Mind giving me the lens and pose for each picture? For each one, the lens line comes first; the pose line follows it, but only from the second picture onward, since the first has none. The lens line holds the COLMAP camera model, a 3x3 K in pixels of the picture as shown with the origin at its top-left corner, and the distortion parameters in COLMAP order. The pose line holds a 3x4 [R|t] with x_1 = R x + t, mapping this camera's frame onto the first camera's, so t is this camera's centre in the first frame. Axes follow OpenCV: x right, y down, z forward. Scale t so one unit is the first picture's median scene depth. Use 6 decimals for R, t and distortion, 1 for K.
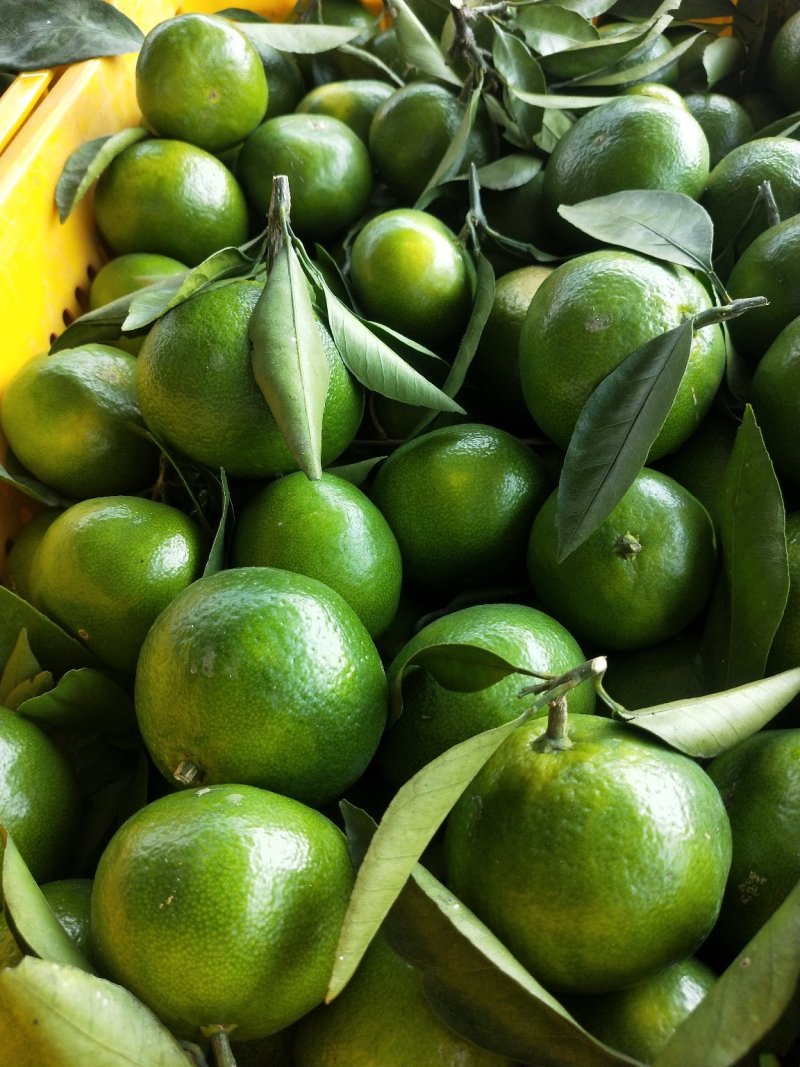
lens RADIAL K [[825.8, 0, 400.0], [0, 825.8, 533.5], [0, 0, 1]] dist [-0.034342, 0.001659]
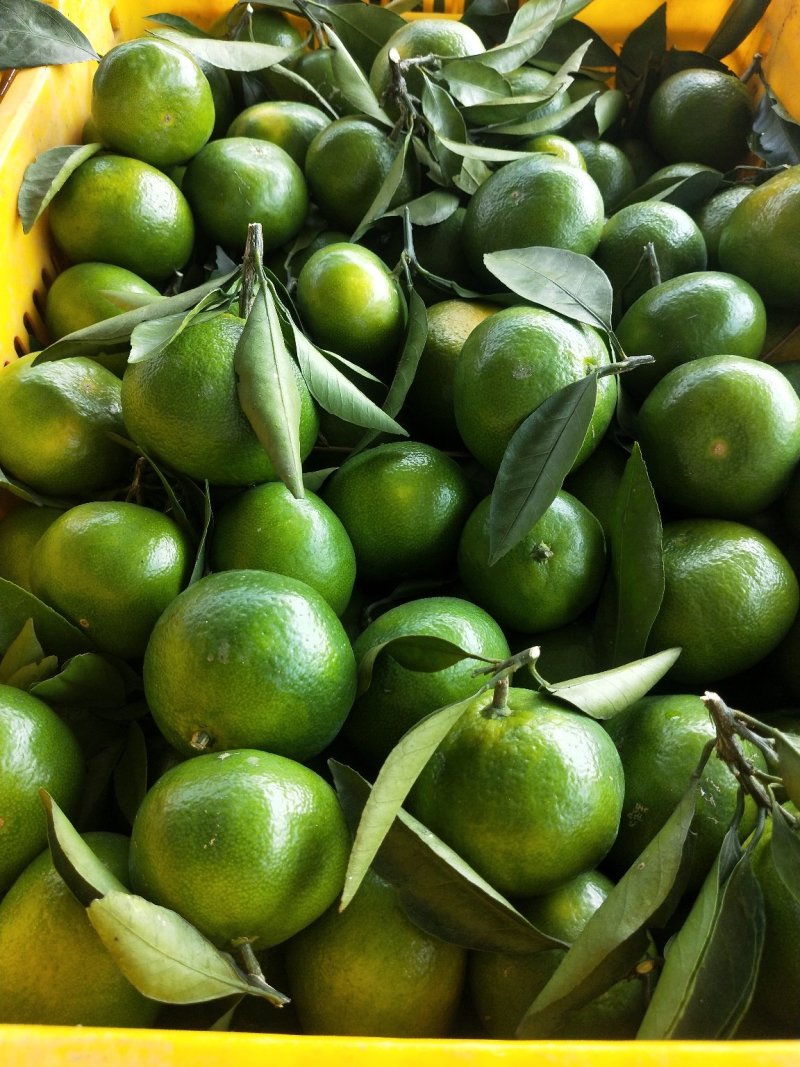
lens RADIAL K [[791.3, 0, 400.0], [0, 791.3, 533.5], [0, 0, 1]] dist [-0.008660, -0.011137]
pose [[0.987903, 0.013040, 0.154522, -0.124084], [-0.019612, 0.998963, 0.041084, -0.058427], [-0.153826, -0.043618, 0.987135, -0.158255]]
